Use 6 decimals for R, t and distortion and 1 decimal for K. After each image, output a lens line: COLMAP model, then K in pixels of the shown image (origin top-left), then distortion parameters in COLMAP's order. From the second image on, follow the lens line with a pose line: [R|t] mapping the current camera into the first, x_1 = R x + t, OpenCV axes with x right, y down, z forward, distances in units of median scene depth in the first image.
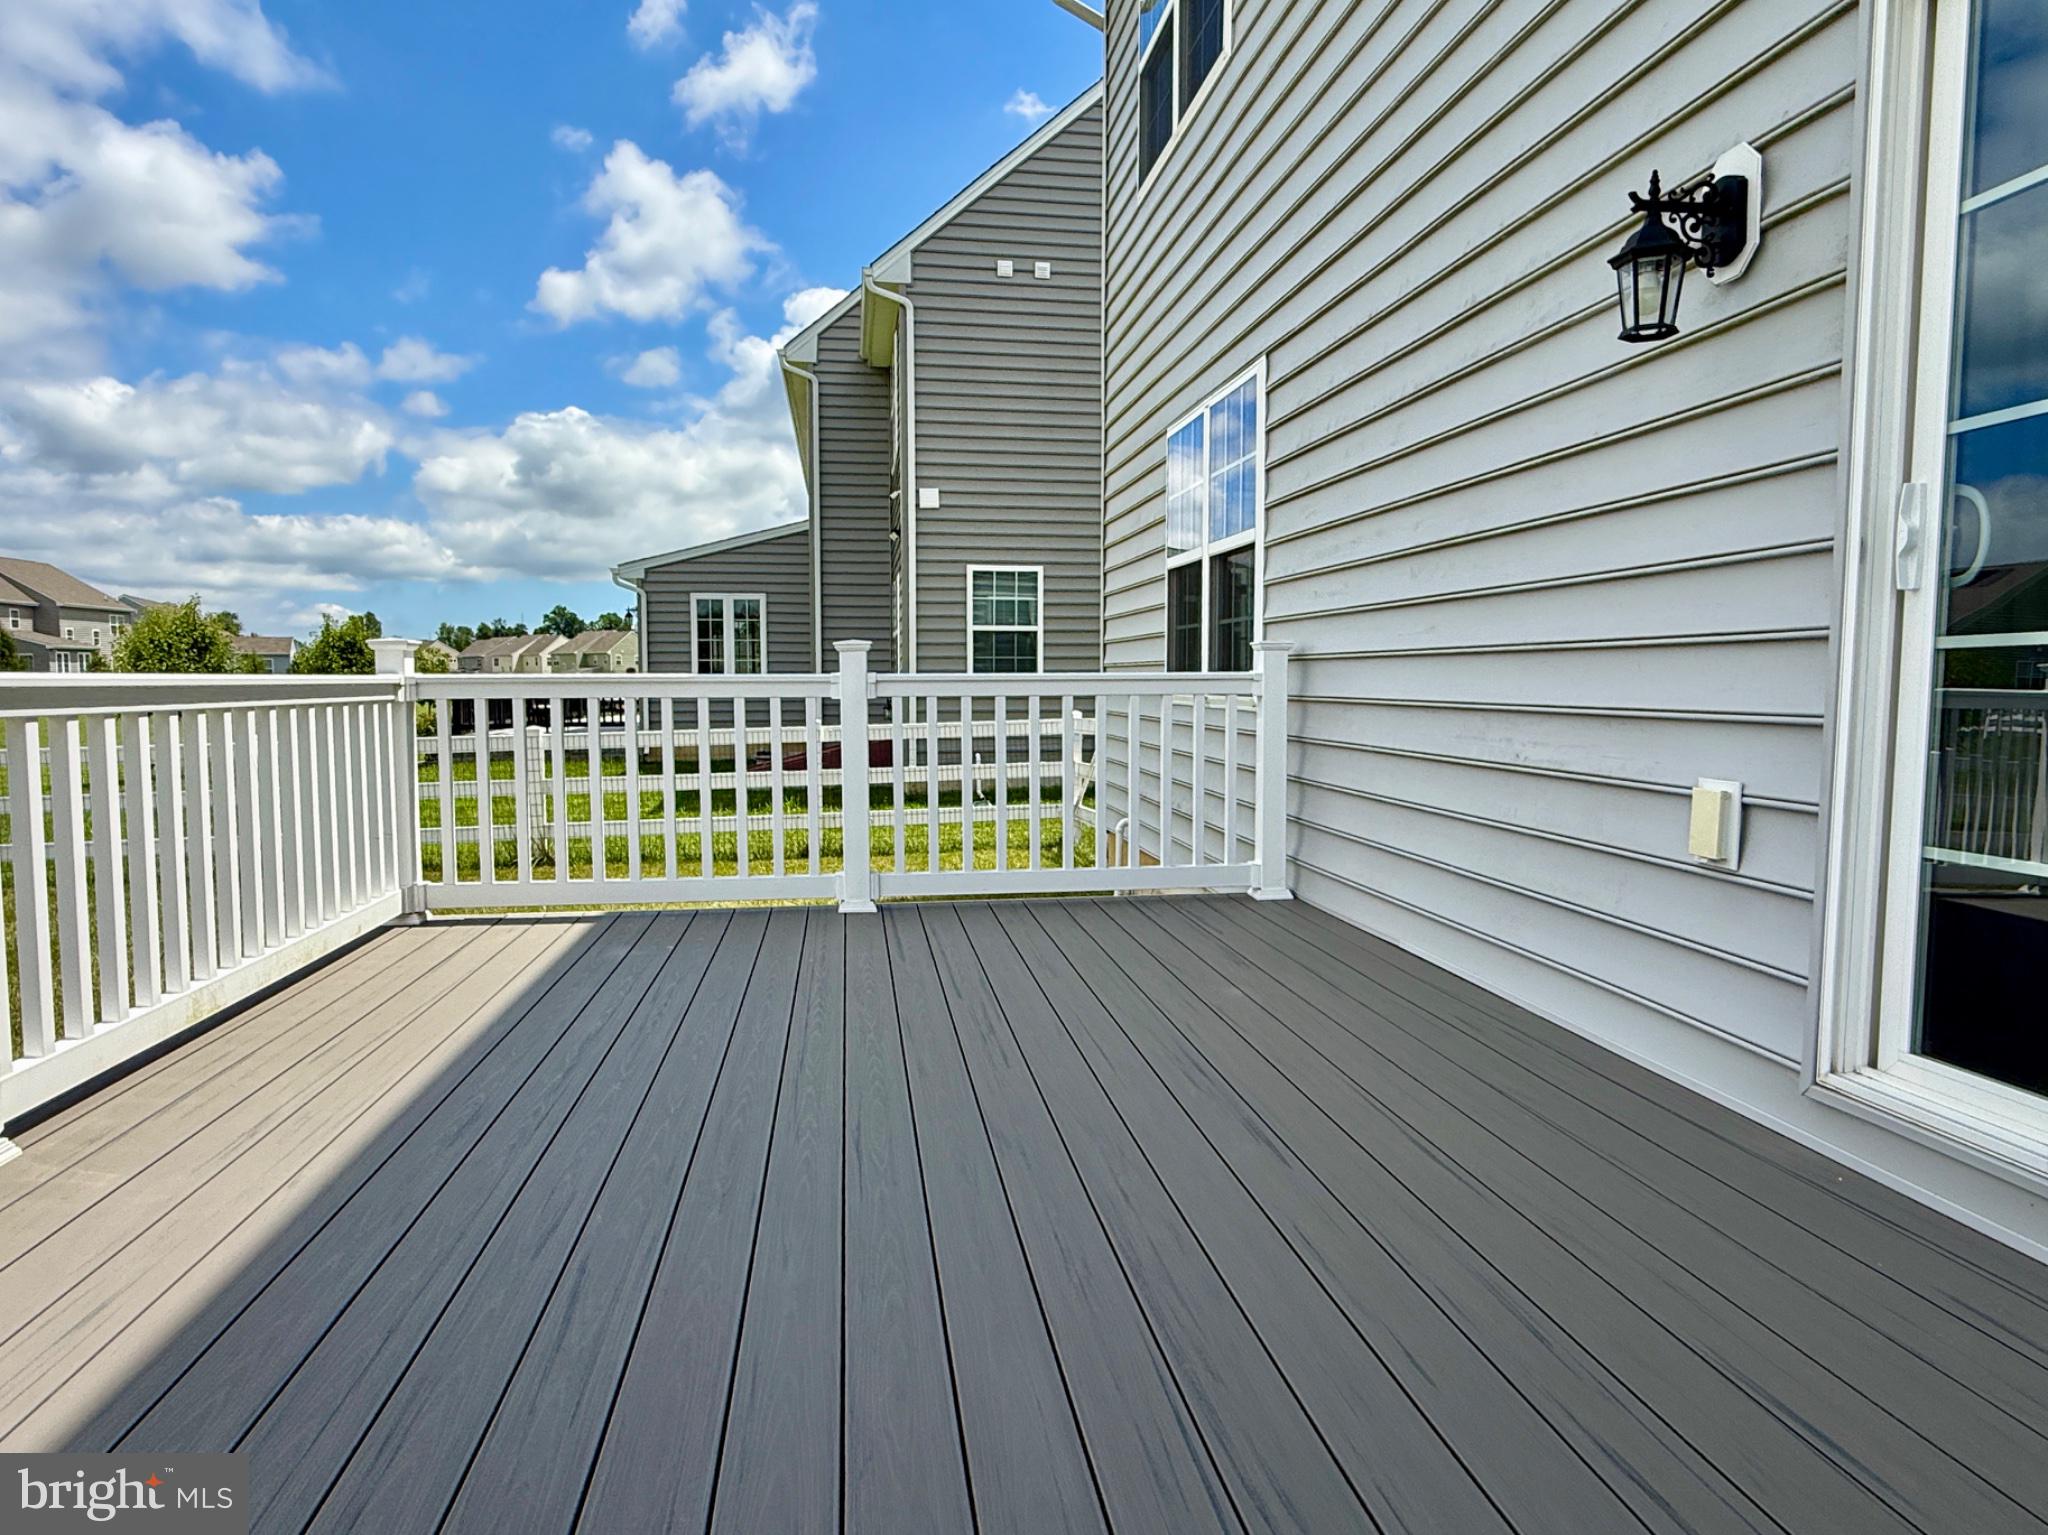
lens RADIAL K [[1135.1, 0, 1021.4], [0, 1135.1, 771.9], [0, 0, 1]] dist [-0.017063, 0.000466]
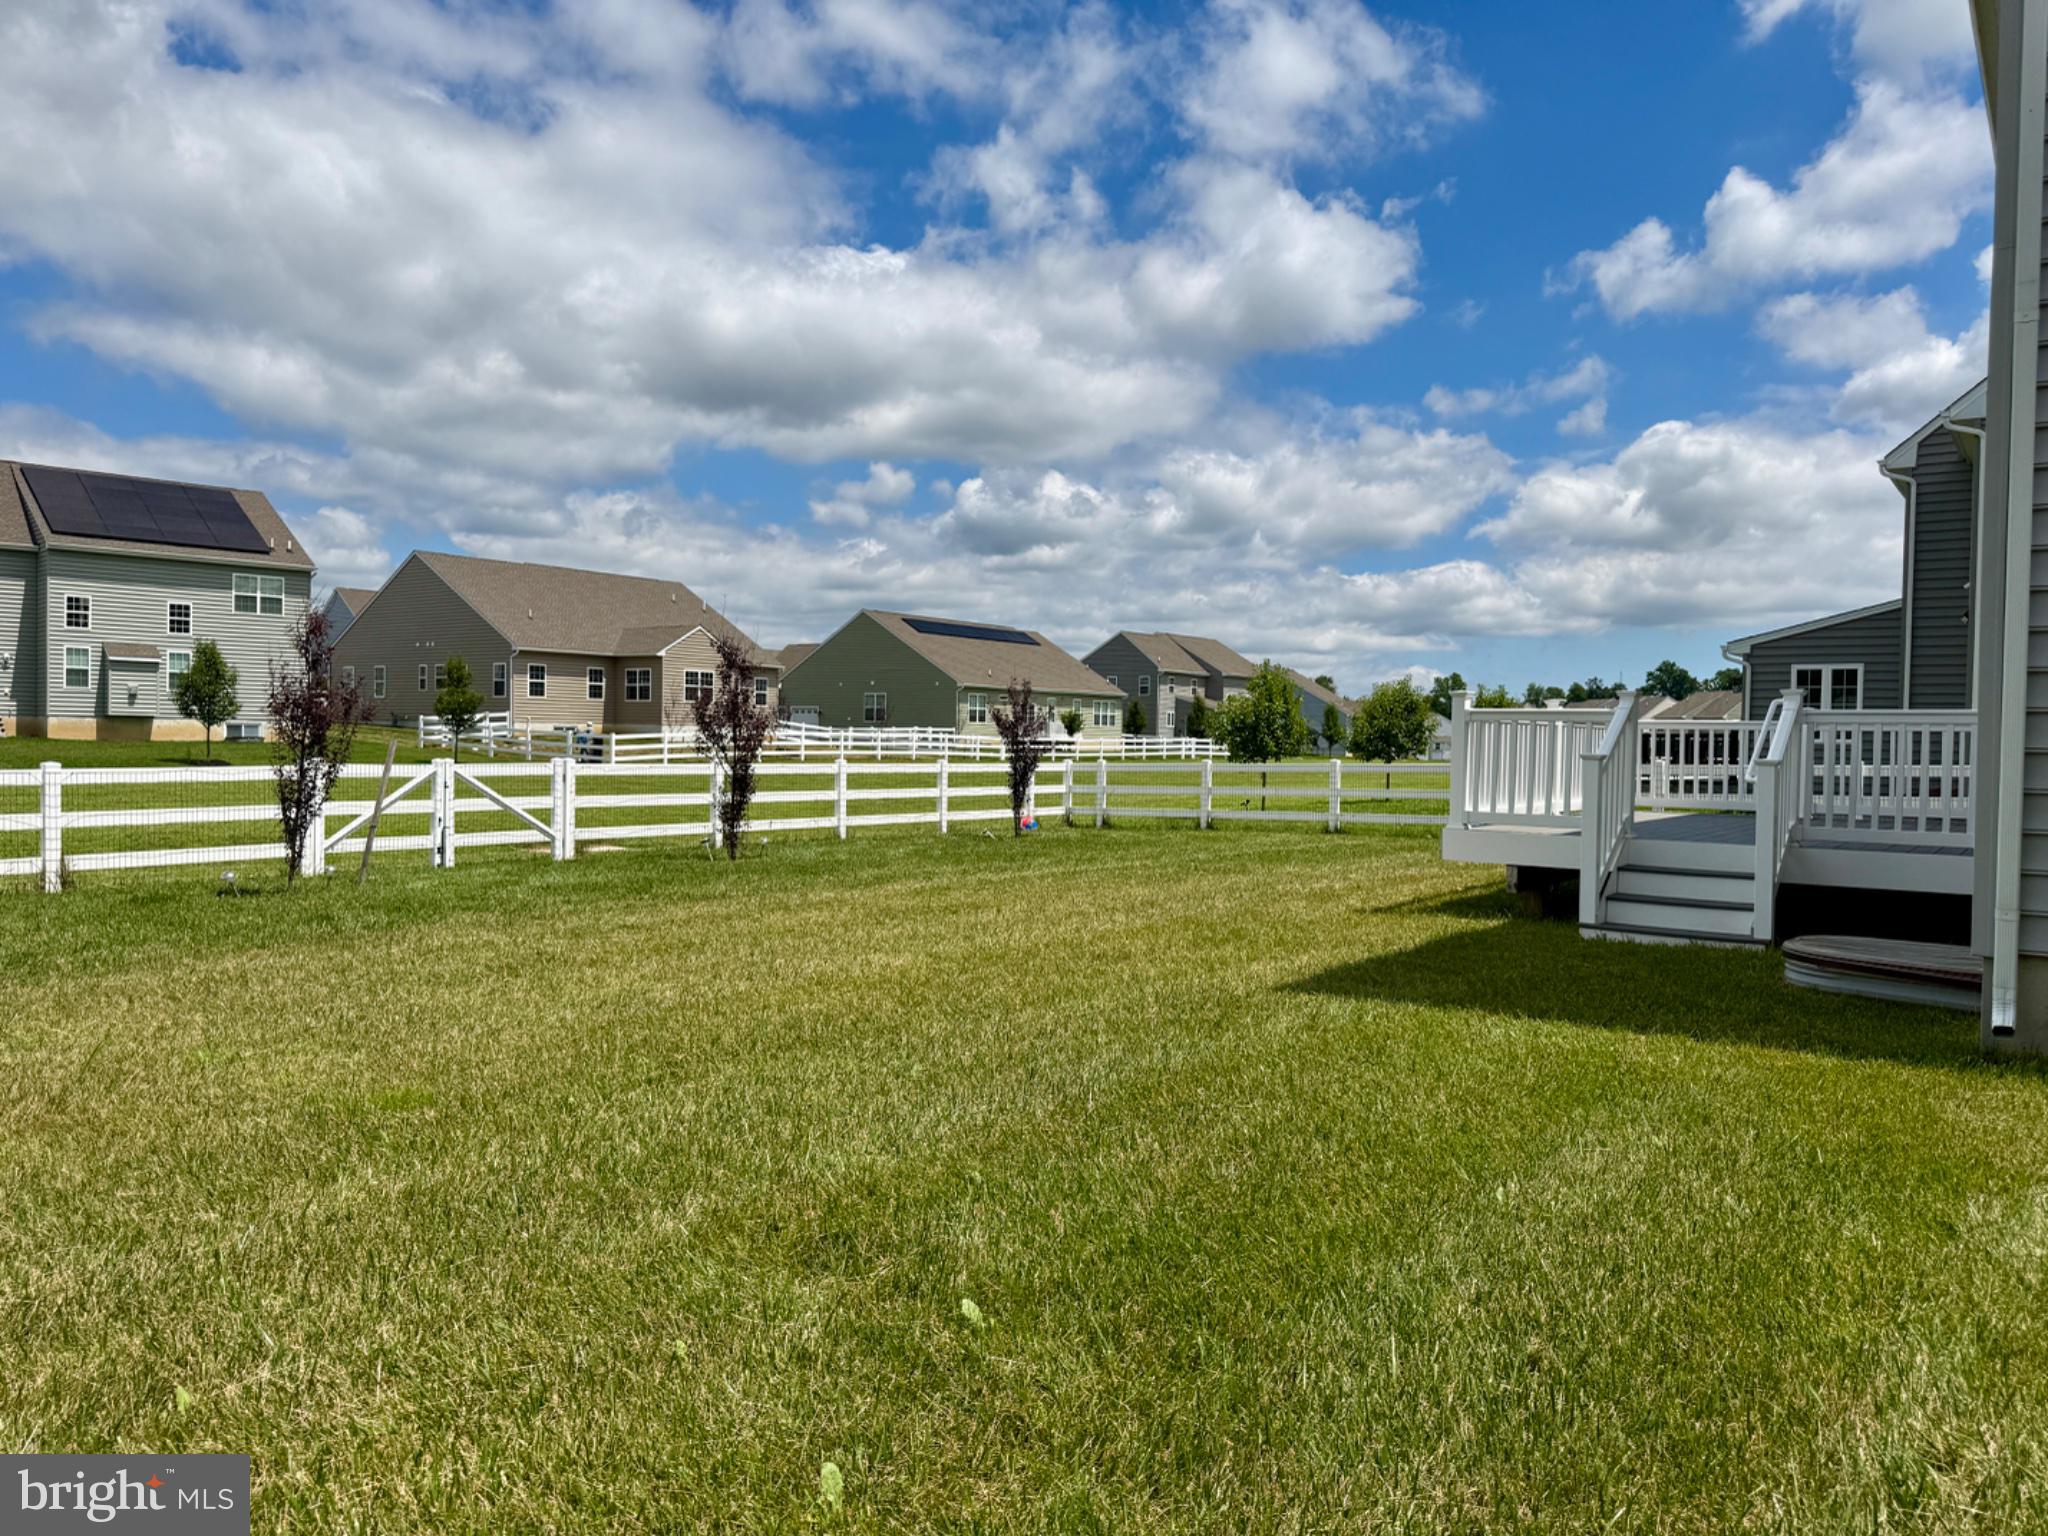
lens RADIAL K [[1434.9, 0, 1024.6], [0, 1434.9, 771.1], [0, 0, 1]] dist [0.038233, -0.044343]
pose [[0.696026, 0.027894, -0.717475, 0.042179], [-0.076526, 0.996435, -0.035499, 0.012145], [0.713927, 0.079614, 0.695679, -0.109426]]
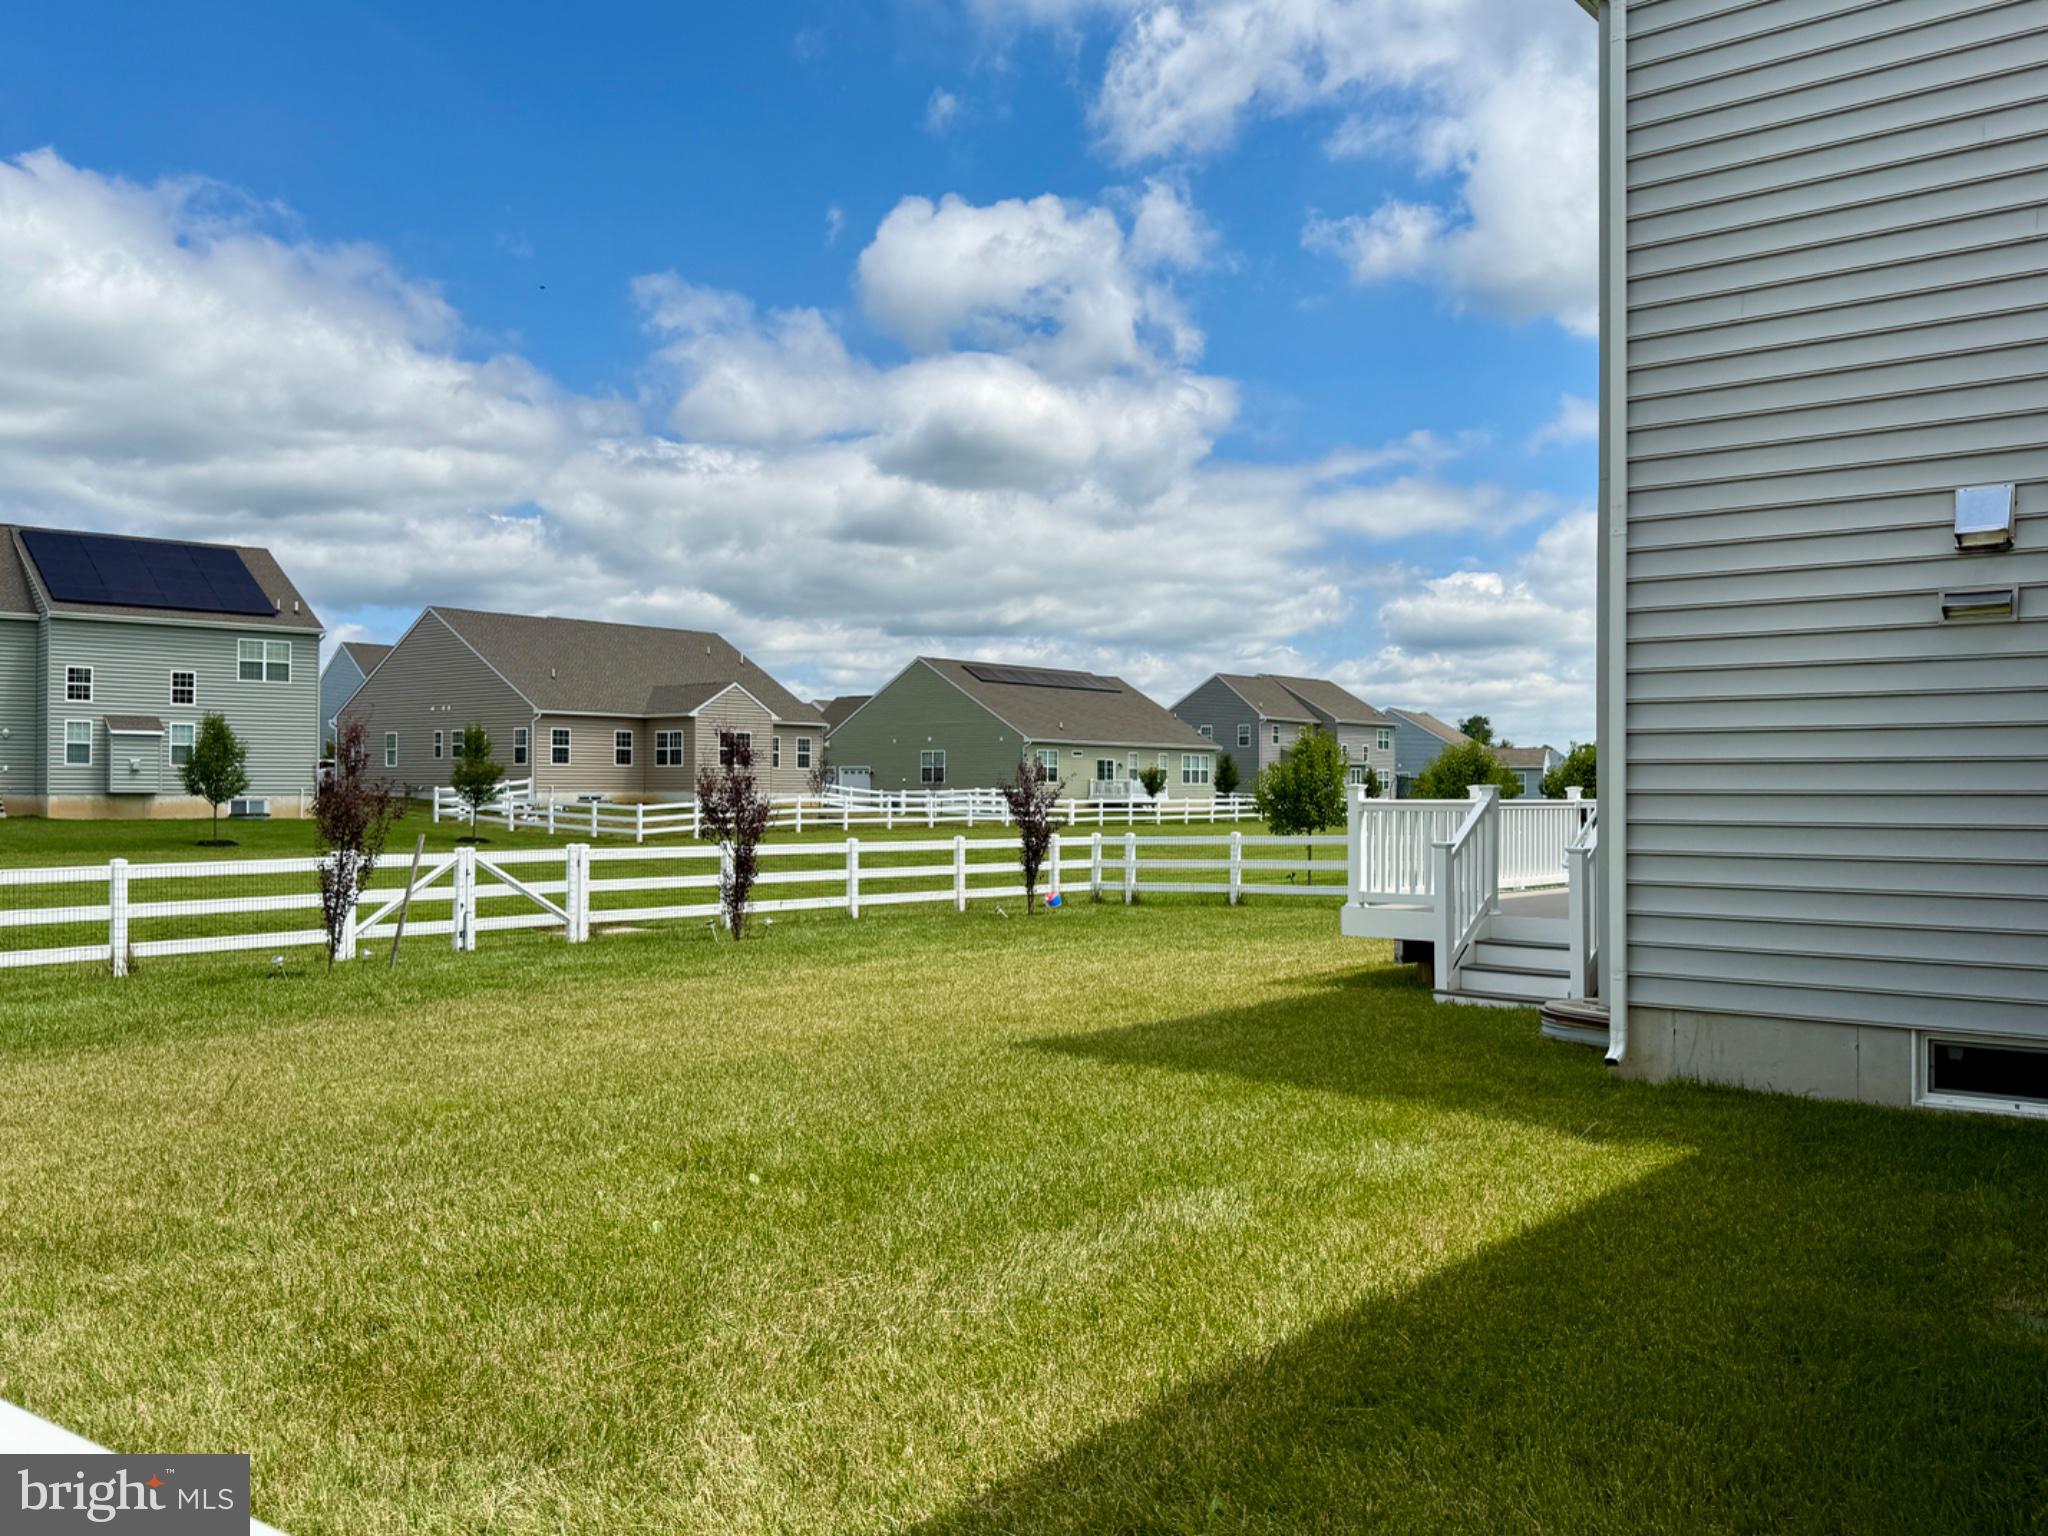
lens RADIAL K [[1712.8, 0, 1014.8], [0, 1712.8, 785.3], [0, 0, 1]] dist [0.067380, -0.039115]
pose [[0.643759, -0.001260, -0.765227, 0.084048], [-0.066170, 0.996161, -0.057306, 0.009815], [0.762362, 0.087526, 0.641205, -0.127719]]
